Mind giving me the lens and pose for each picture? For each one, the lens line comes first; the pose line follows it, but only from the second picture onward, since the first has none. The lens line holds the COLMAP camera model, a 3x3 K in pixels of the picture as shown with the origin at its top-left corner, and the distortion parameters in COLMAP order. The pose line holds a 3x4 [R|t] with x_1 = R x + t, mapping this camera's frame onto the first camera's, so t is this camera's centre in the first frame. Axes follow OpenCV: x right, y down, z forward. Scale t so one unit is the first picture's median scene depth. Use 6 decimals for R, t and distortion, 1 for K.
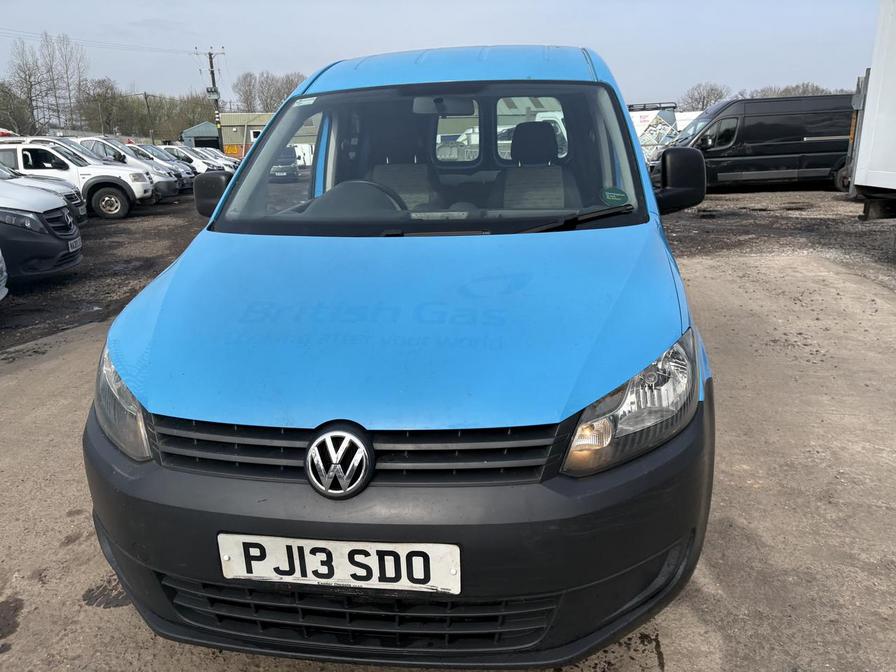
lens RADIAL K [[672.7, 0, 444.2], [0, 672.7, 333.4], [0, 0, 1]] dist [0.001266, -0.012423]
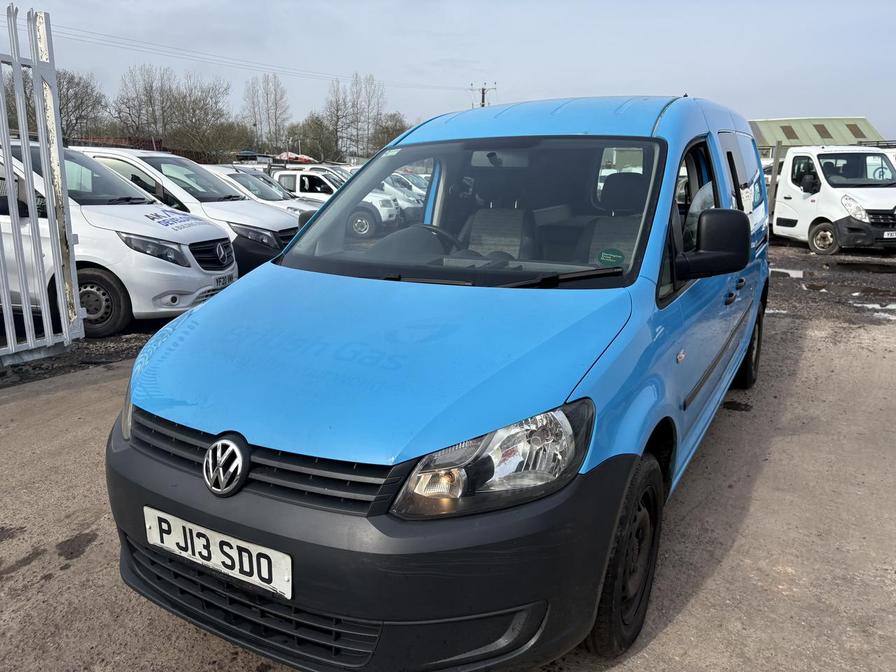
lens RADIAL K [[672.7, 0, 438.8], [0, 672.7, 336.3], [0, 0, 1]] dist [0.001266, -0.012423]
pose [[0.927656, 0.109992, -0.356871, 0.589480], [-0.123831, 0.992173, -0.016089, -0.064588], [0.352308, 0.059117, 0.934015, 0.000193]]
